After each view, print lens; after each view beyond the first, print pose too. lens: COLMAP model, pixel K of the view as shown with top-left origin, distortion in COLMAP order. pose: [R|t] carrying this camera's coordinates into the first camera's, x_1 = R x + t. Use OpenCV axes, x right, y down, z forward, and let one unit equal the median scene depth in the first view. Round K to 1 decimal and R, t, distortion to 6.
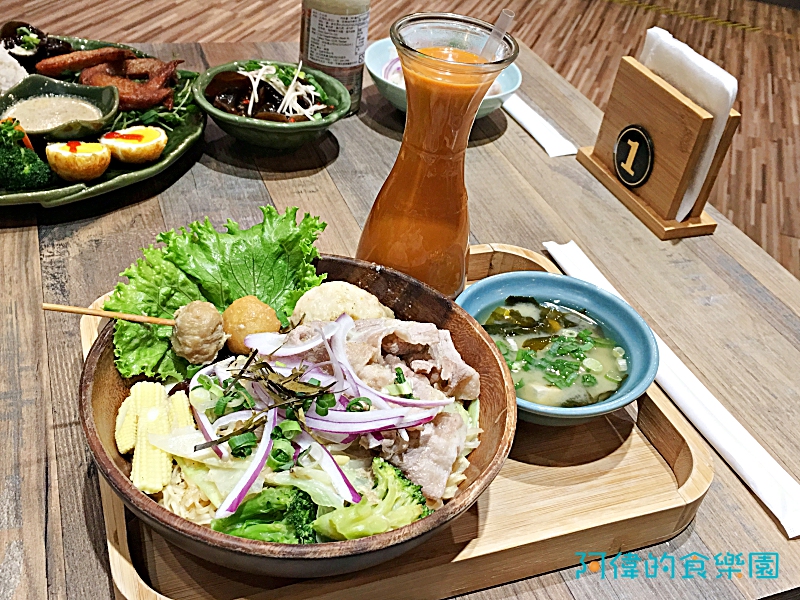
lens RADIAL K [[852.9, 0, 400.0], [0, 852.9, 300.0], [0, 0, 1]] dist [0.017781, 0.003449]
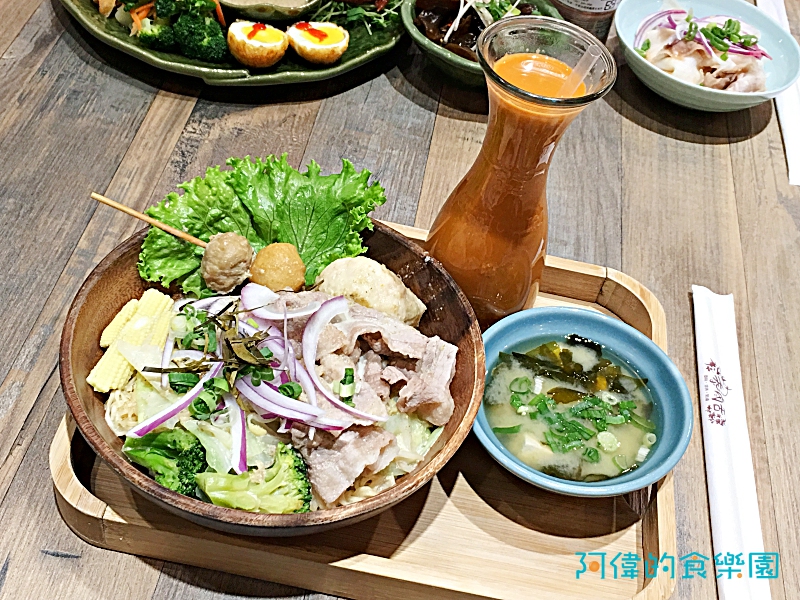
lens RADIAL K [[1014.4, 0, 400.0], [0, 1014.4, 300.0], [0, 0, 1]] dist [0.011233, 0.021078]
pose [[0.879161, 0.355368, -0.317473, 0.347608], [-0.319182, 0.933845, 0.161417, -0.180155], [0.353833, -0.040579, 0.934428, -0.077213]]
